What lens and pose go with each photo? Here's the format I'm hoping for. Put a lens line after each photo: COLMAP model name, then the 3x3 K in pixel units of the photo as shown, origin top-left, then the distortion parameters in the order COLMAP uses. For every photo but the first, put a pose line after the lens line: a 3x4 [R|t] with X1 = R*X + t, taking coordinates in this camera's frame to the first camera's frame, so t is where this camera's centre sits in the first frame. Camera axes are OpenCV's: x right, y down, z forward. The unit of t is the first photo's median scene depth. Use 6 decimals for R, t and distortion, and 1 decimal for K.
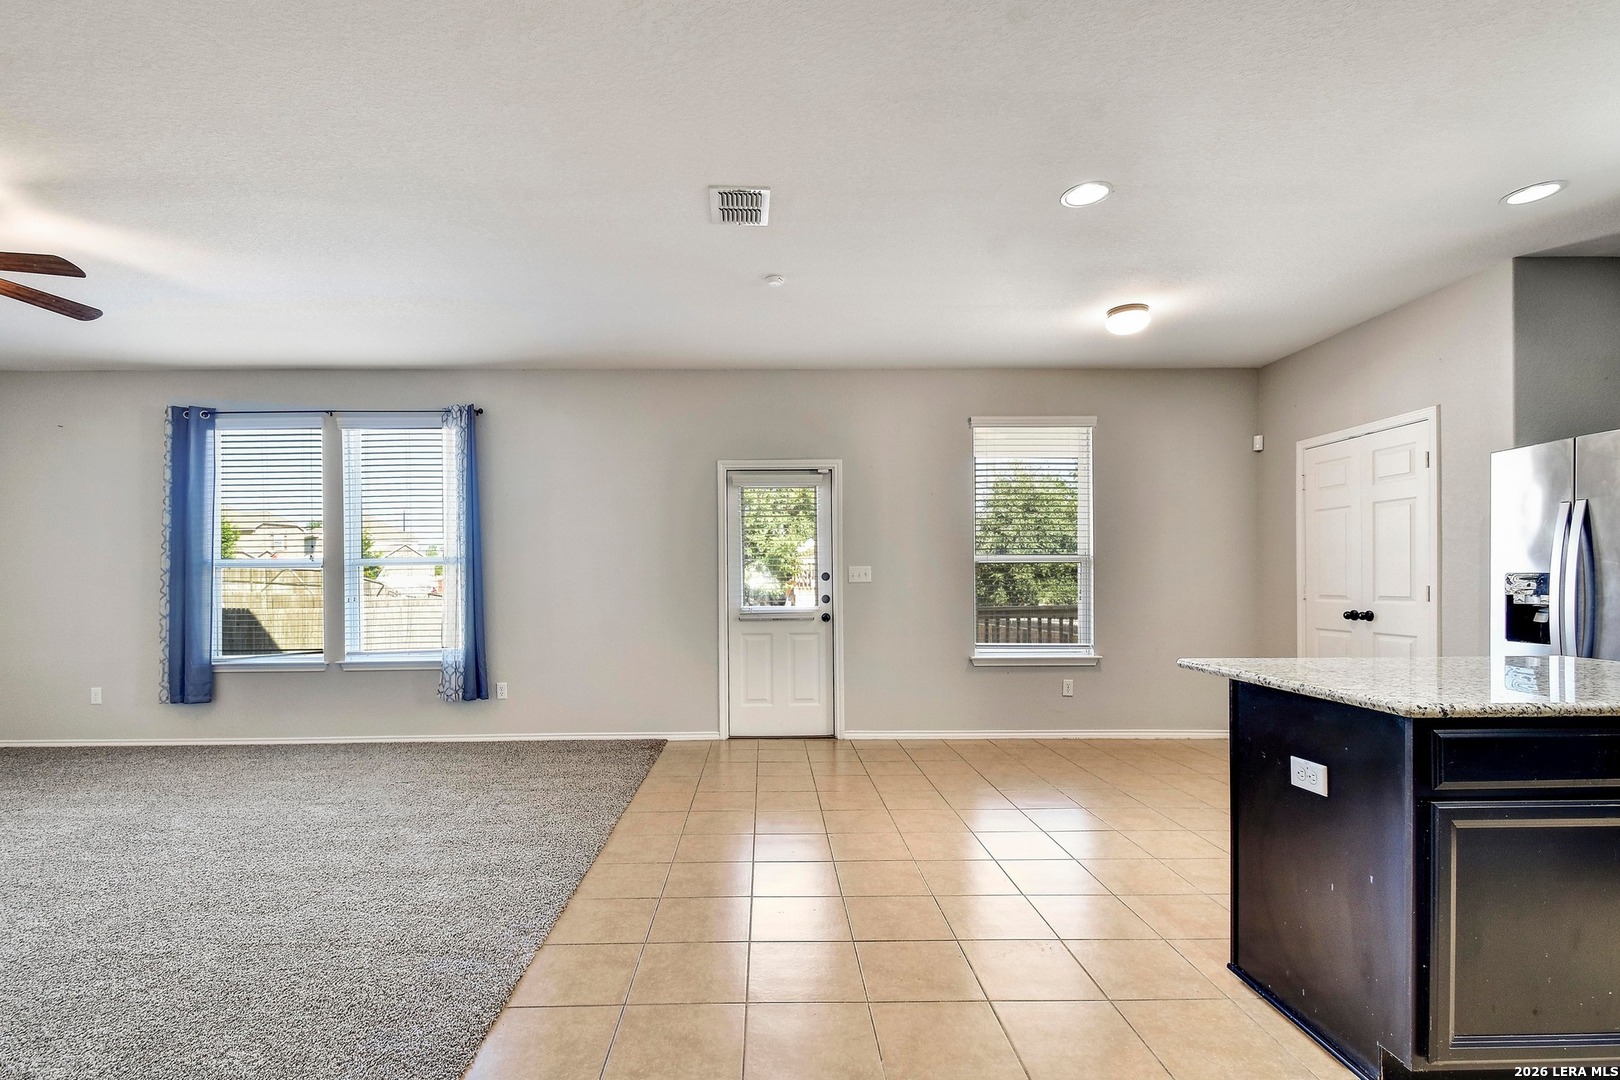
lens RADIAL K [[729.3, 0, 776.4], [0, 729.3, 577.3], [0, 0, 1]] dist [0.027292, -0.017834]
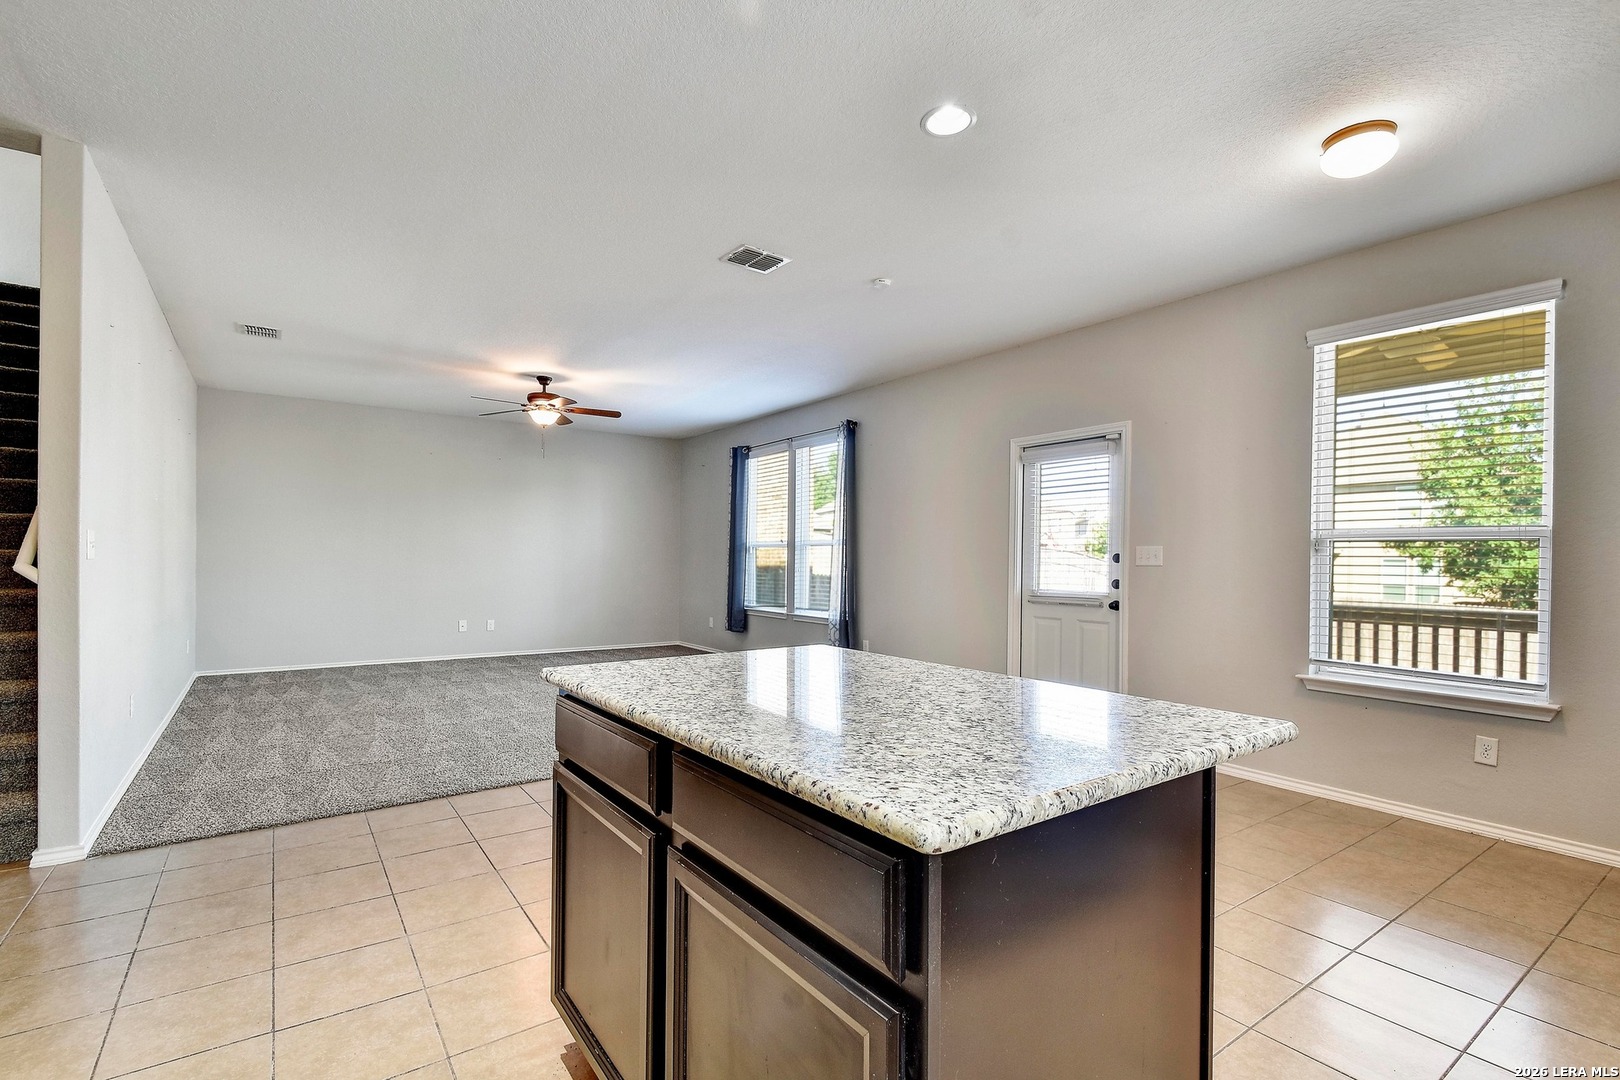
lens RADIAL K [[738.5, 0, 791.7], [0, 738.5, 551.5], [0, 0, 1]] dist [0.001430, -0.000330]
pose [[0.559422, 0.005376, -0.828865, 0.592144], [-0.012508, 0.999920, -0.001957, -0.002339], [0.828789, 0.011462, 0.559445, 0.200884]]
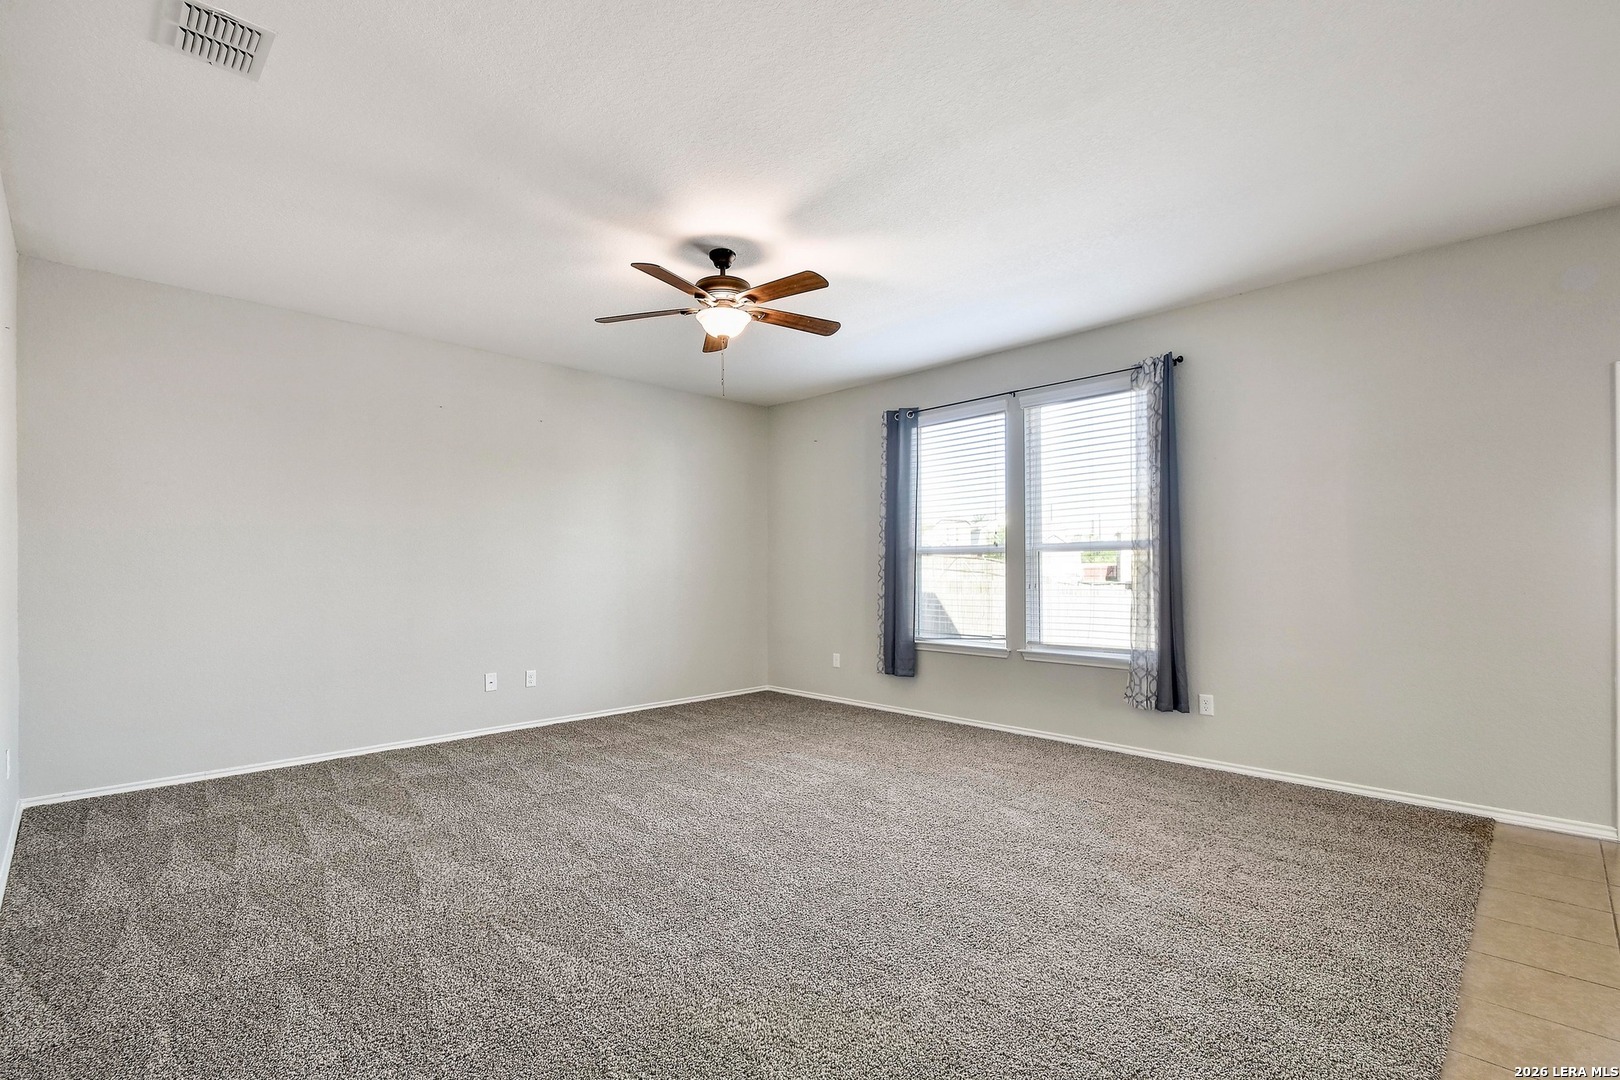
lens RADIAL K [[730.4, 0, 780.0], [0, 730.4, 564.6], [0, 0, 1]] dist [-0.000742, -0.000447]
pose [[0.678074, 0.002684, -0.734989, -0.107553], [-0.003070, 0.999995, 0.000819, 0.002746], [0.734987, 0.001701, 0.678079, 0.120309]]
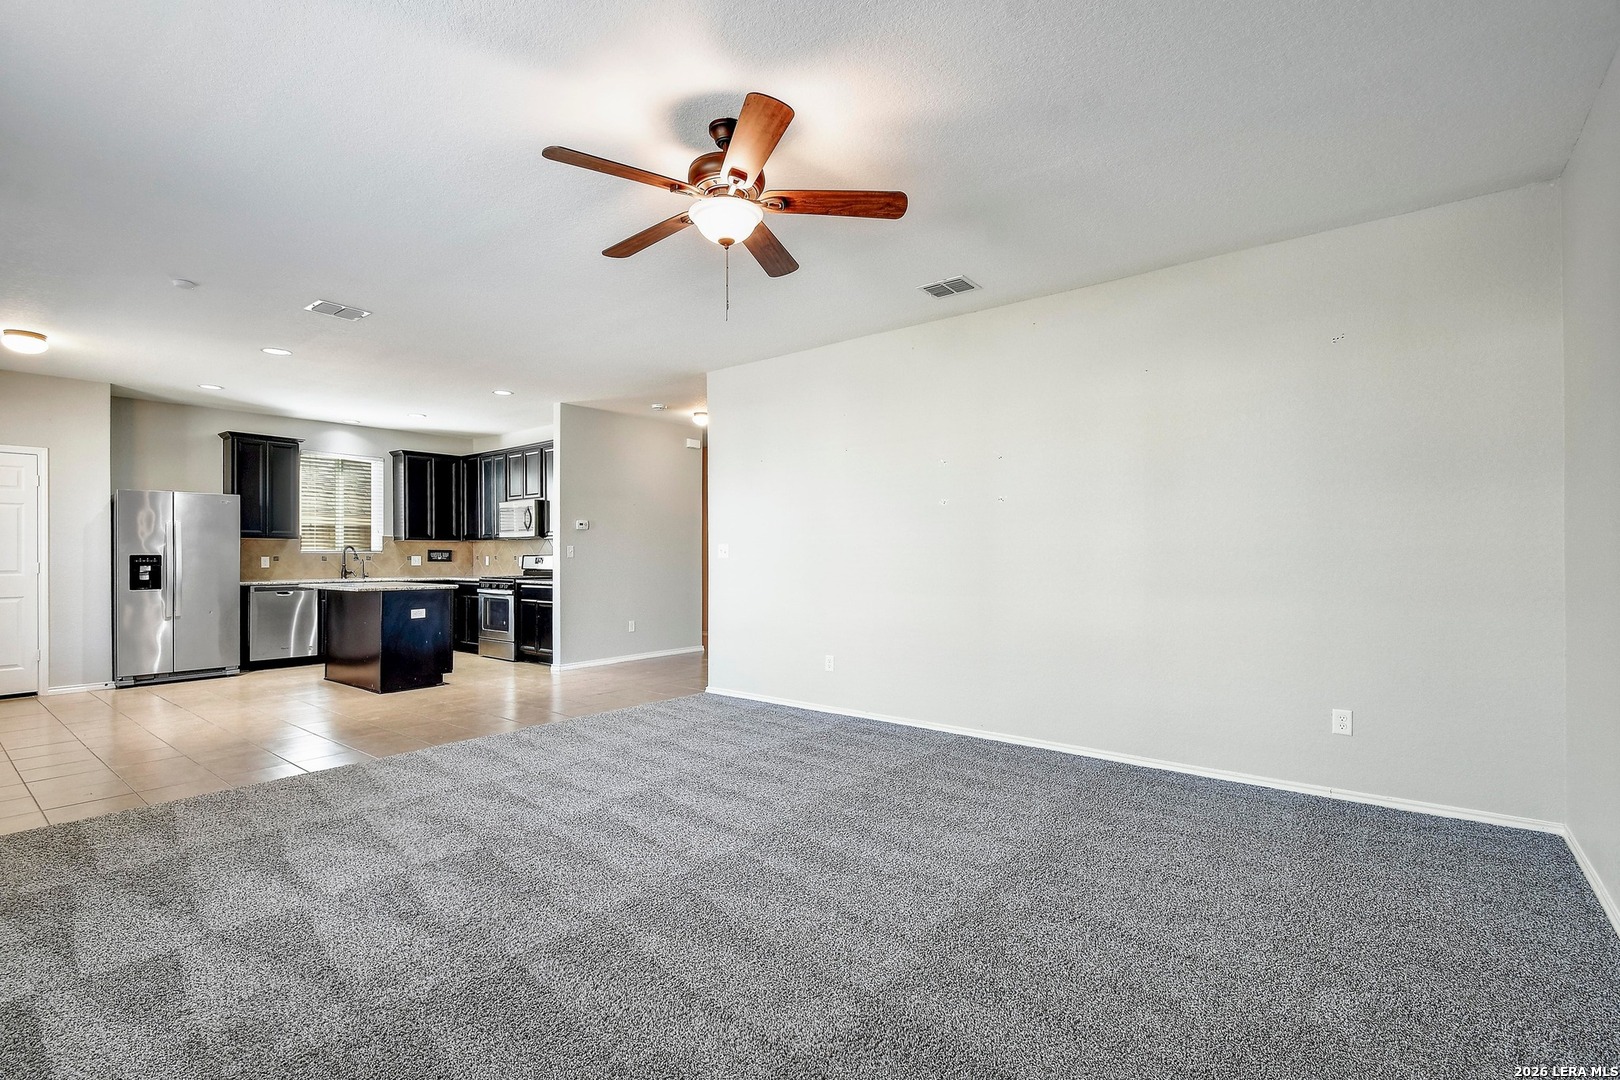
lens RADIAL K [[728.9, 0, 789.2], [0, 728.9, 550.8], [0, 0, 1]] dist [0.000166, -0.001041]
pose [[-0.769018, 0.011247, 0.639128, -0.998747], [0.006625, 0.999932, -0.009625, 0.008494], [-0.639192, -0.003168, -0.769040, 0.895468]]
